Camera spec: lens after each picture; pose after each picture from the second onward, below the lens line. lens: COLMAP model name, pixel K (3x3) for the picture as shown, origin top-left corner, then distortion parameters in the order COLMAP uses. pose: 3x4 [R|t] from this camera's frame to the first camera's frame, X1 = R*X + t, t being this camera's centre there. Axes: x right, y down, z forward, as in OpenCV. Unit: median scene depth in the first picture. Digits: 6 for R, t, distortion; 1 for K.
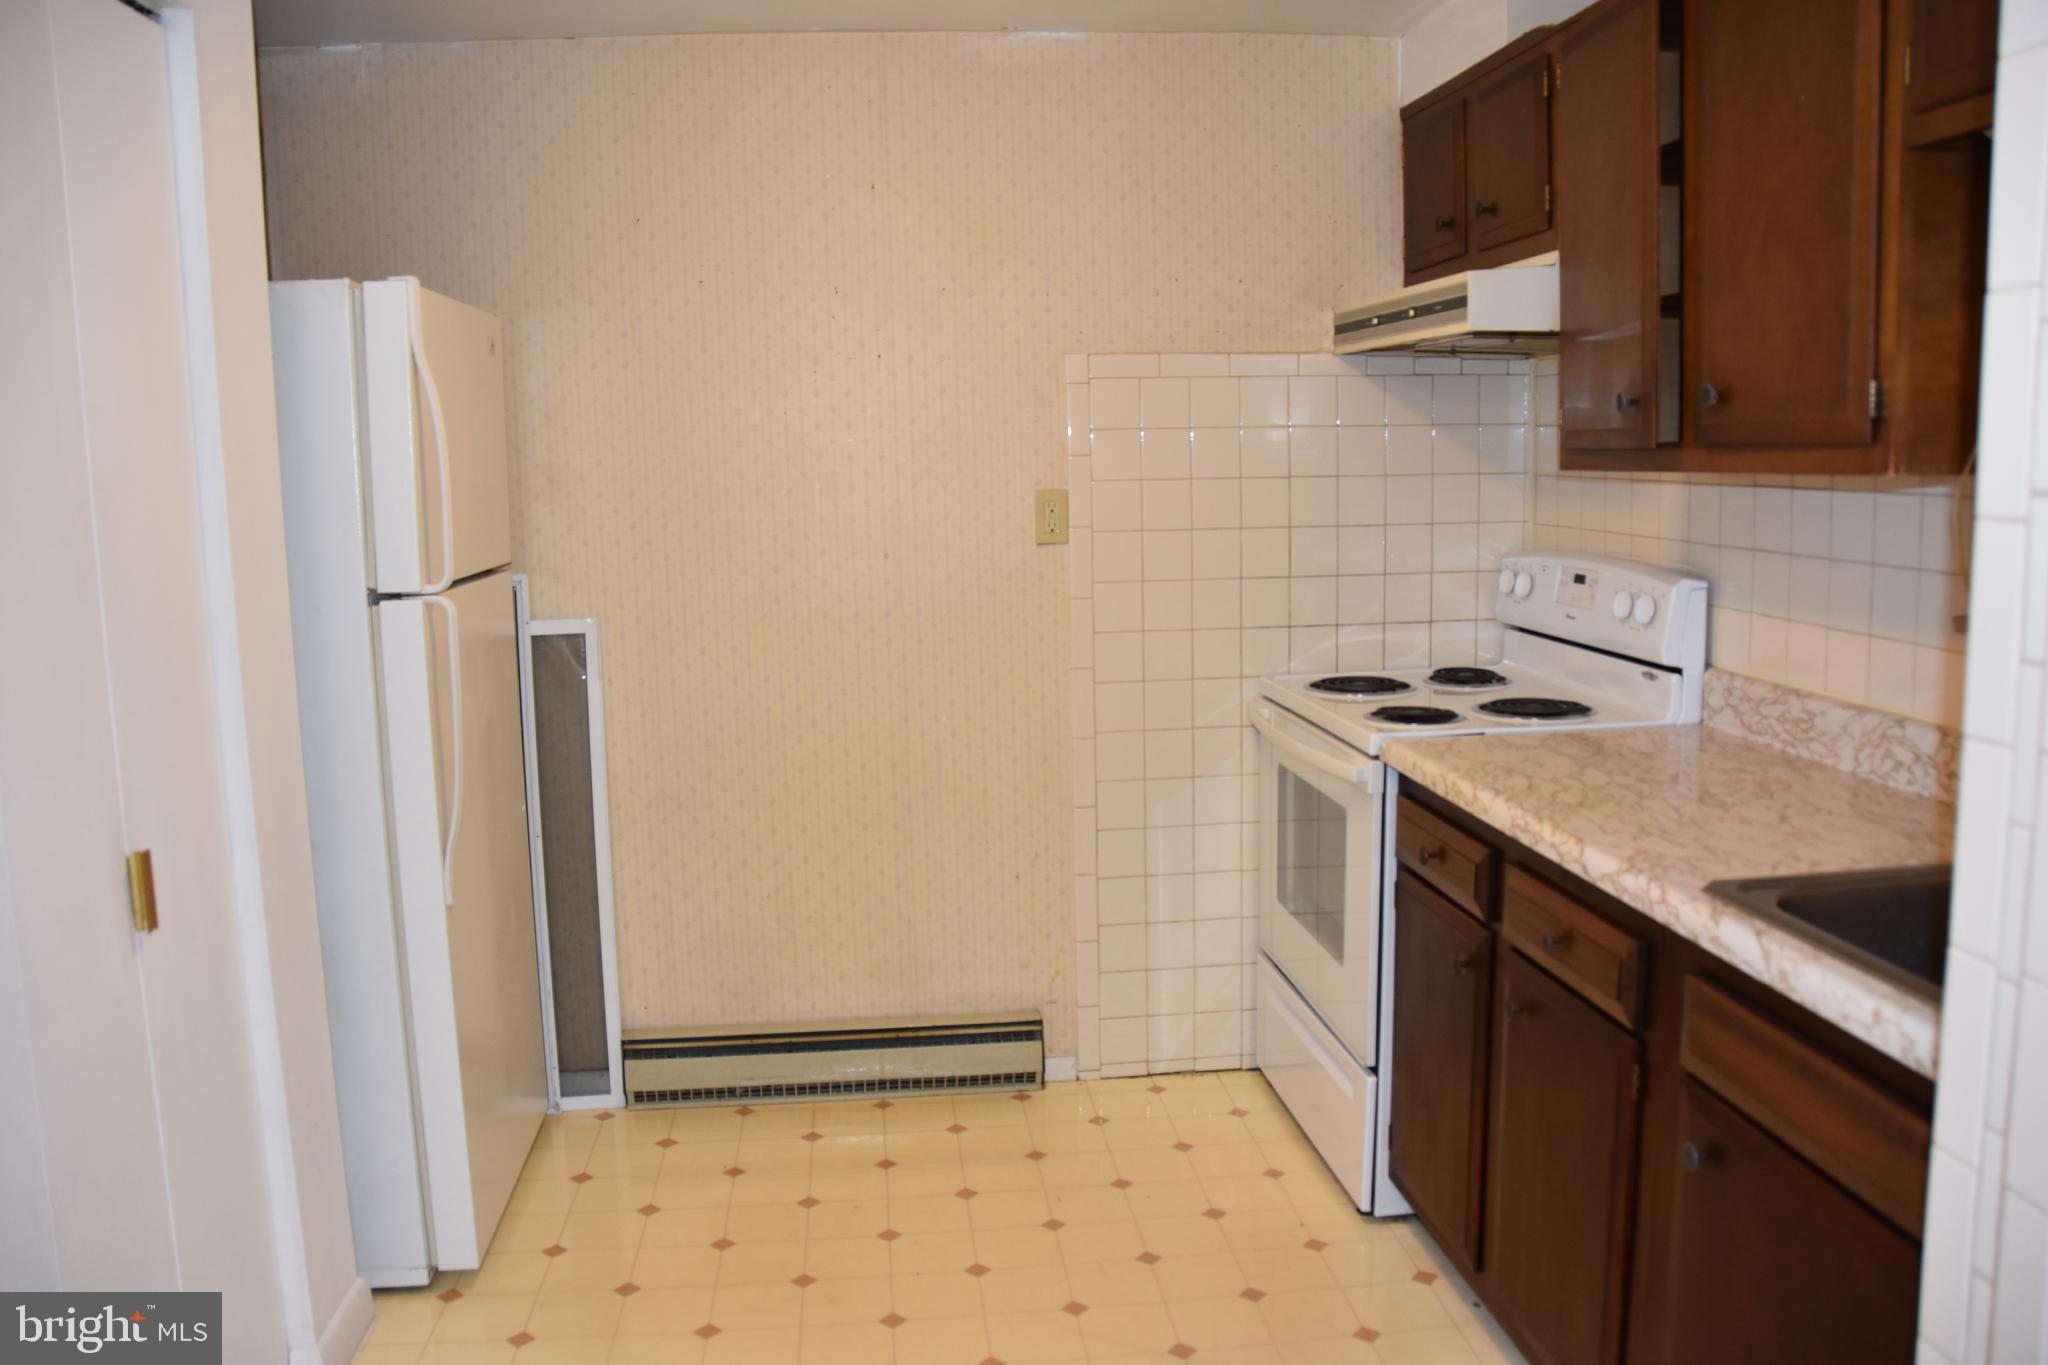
lens RADIAL K [[1630.8, 0, 1024.0], [0, 1630.8, 682.5], [0, 0, 1]] dist [-0.159961, 0.123985]
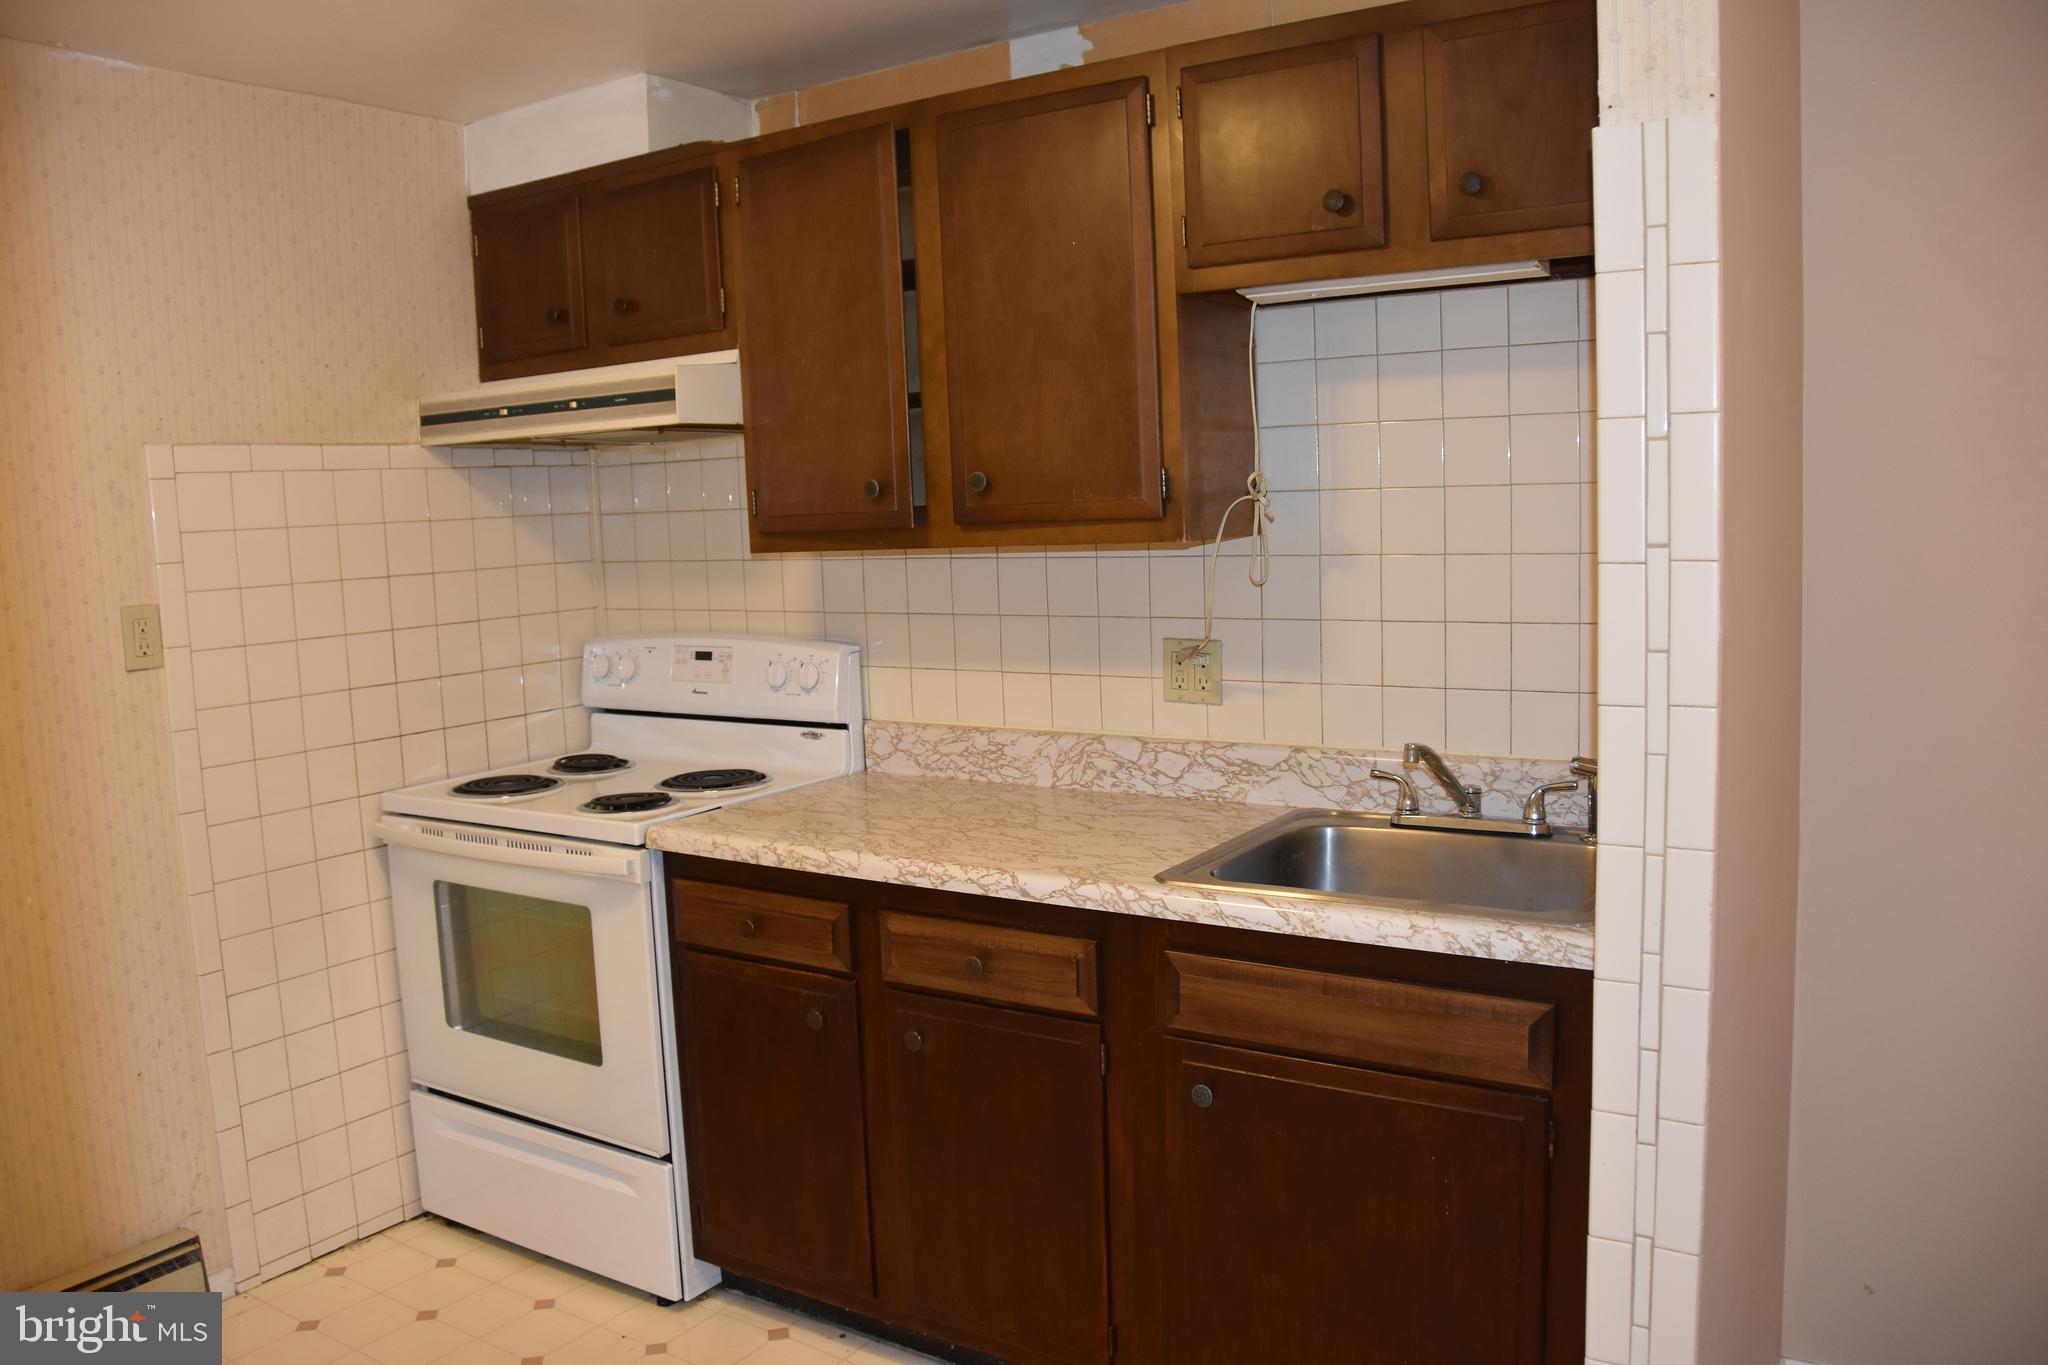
lens RADIAL K [[1630.8, 0, 1024.0], [0, 1630.8, 682.5], [0, 0, 1]] dist [-0.159961, 0.123985]
pose [[0.640047, -0.090665, 0.762967, -0.372914], [0.132588, 0.991150, 0.006554, -0.028558], [-0.756809, 0.096966, 0.646404, 0.161351]]
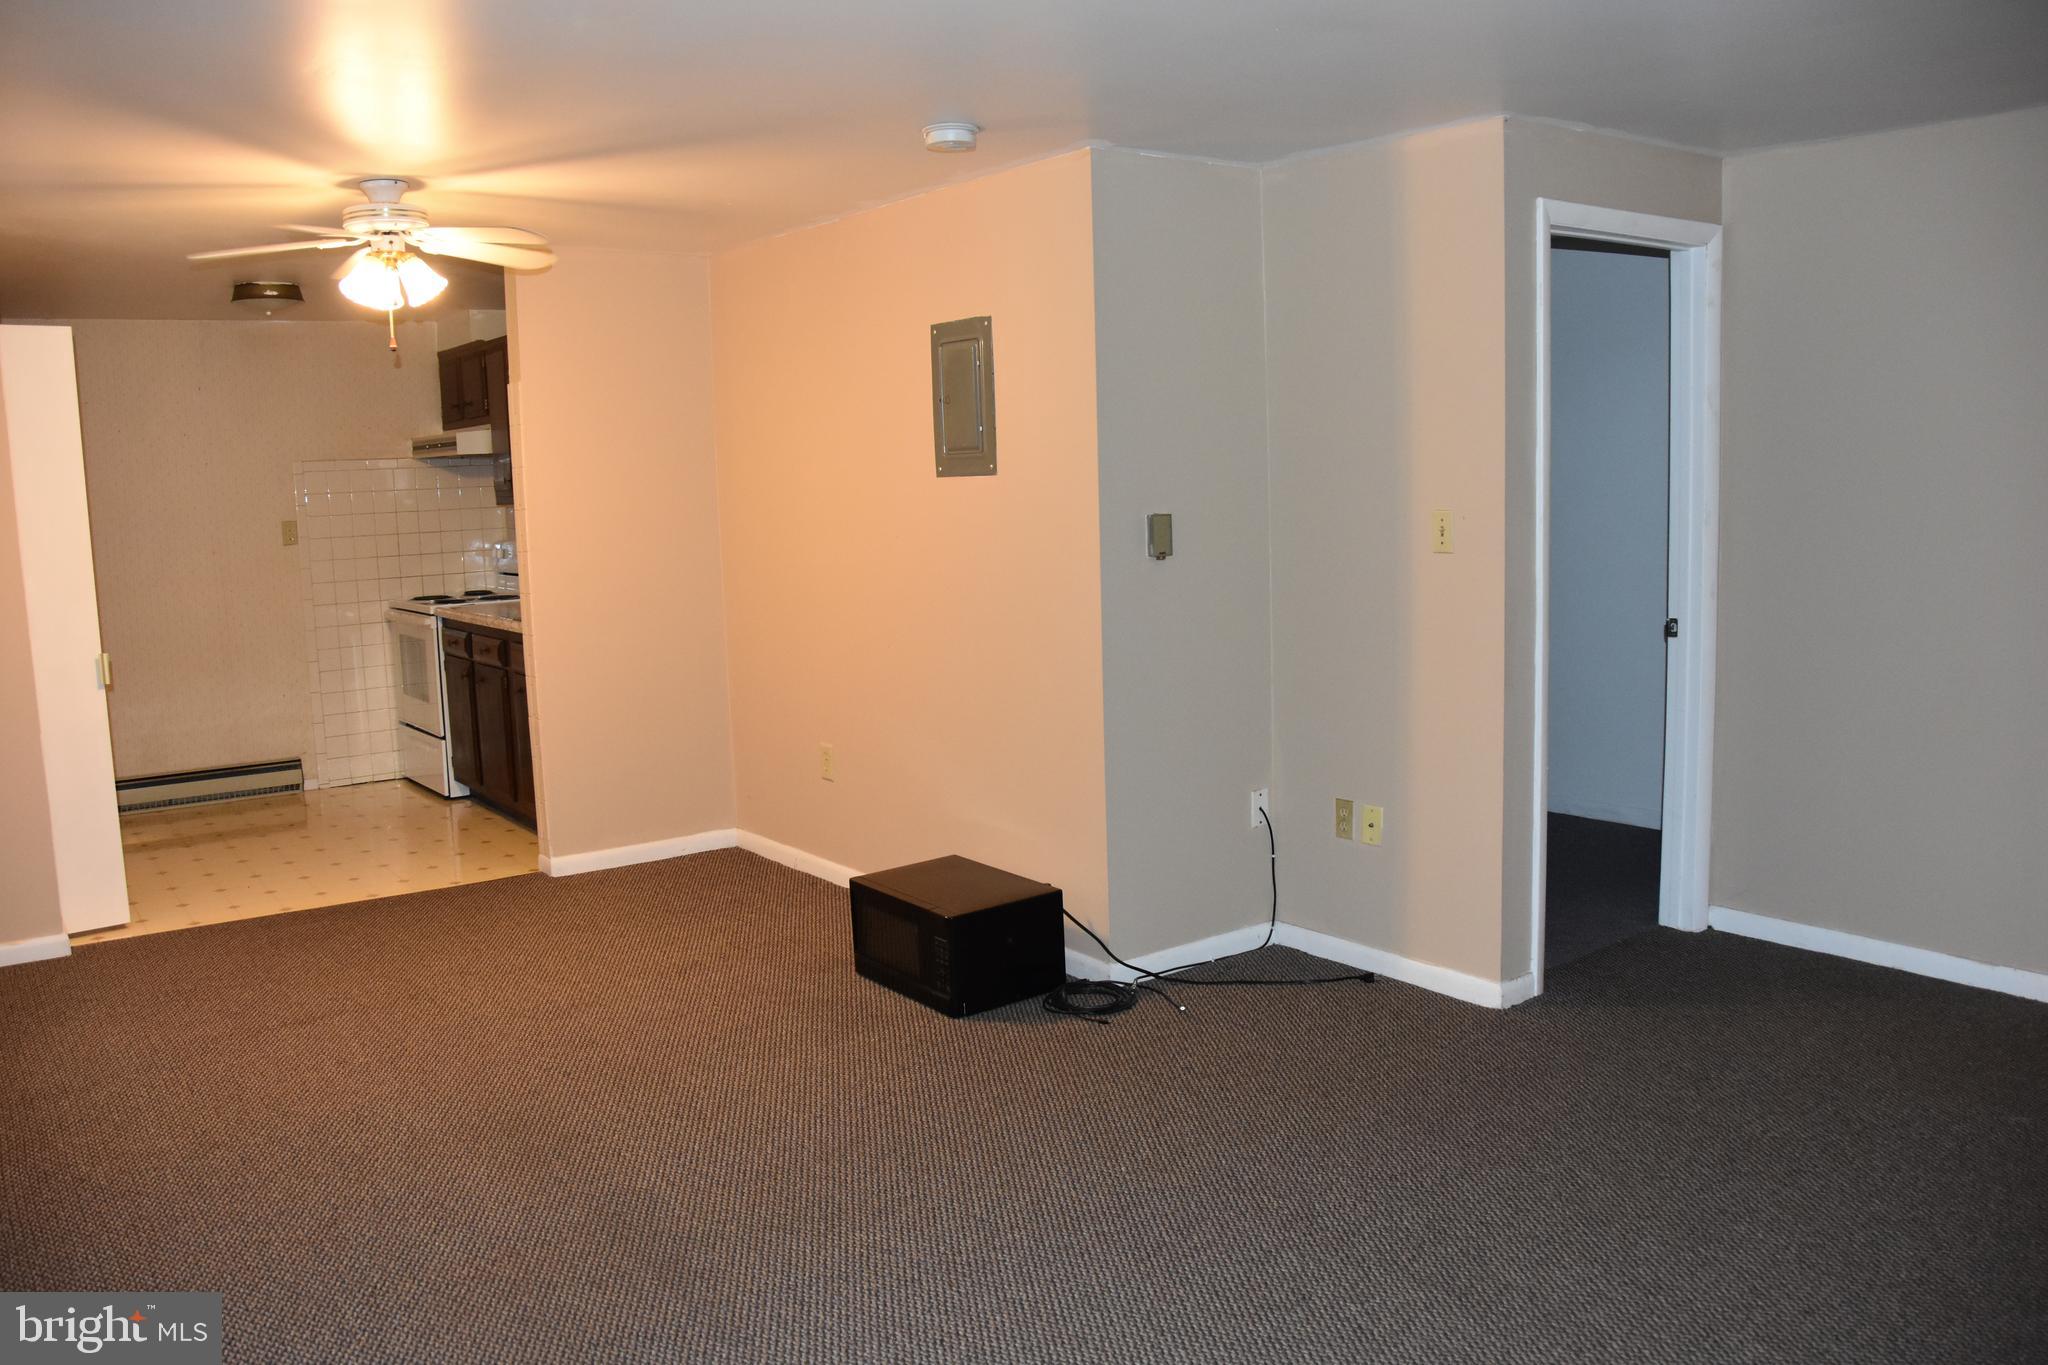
lens RADIAL K [[1630.8, 0, 1024.0], [0, 1630.8, 682.5], [0, 0, 1]] dist [-0.159961, 0.123985]
pose [[0.871076, -0.069108, 0.486263, -0.214897], [0.083621, 0.996464, -0.008178, 0.251738], [-0.483978, 0.047786, 0.873774, -1.699602]]
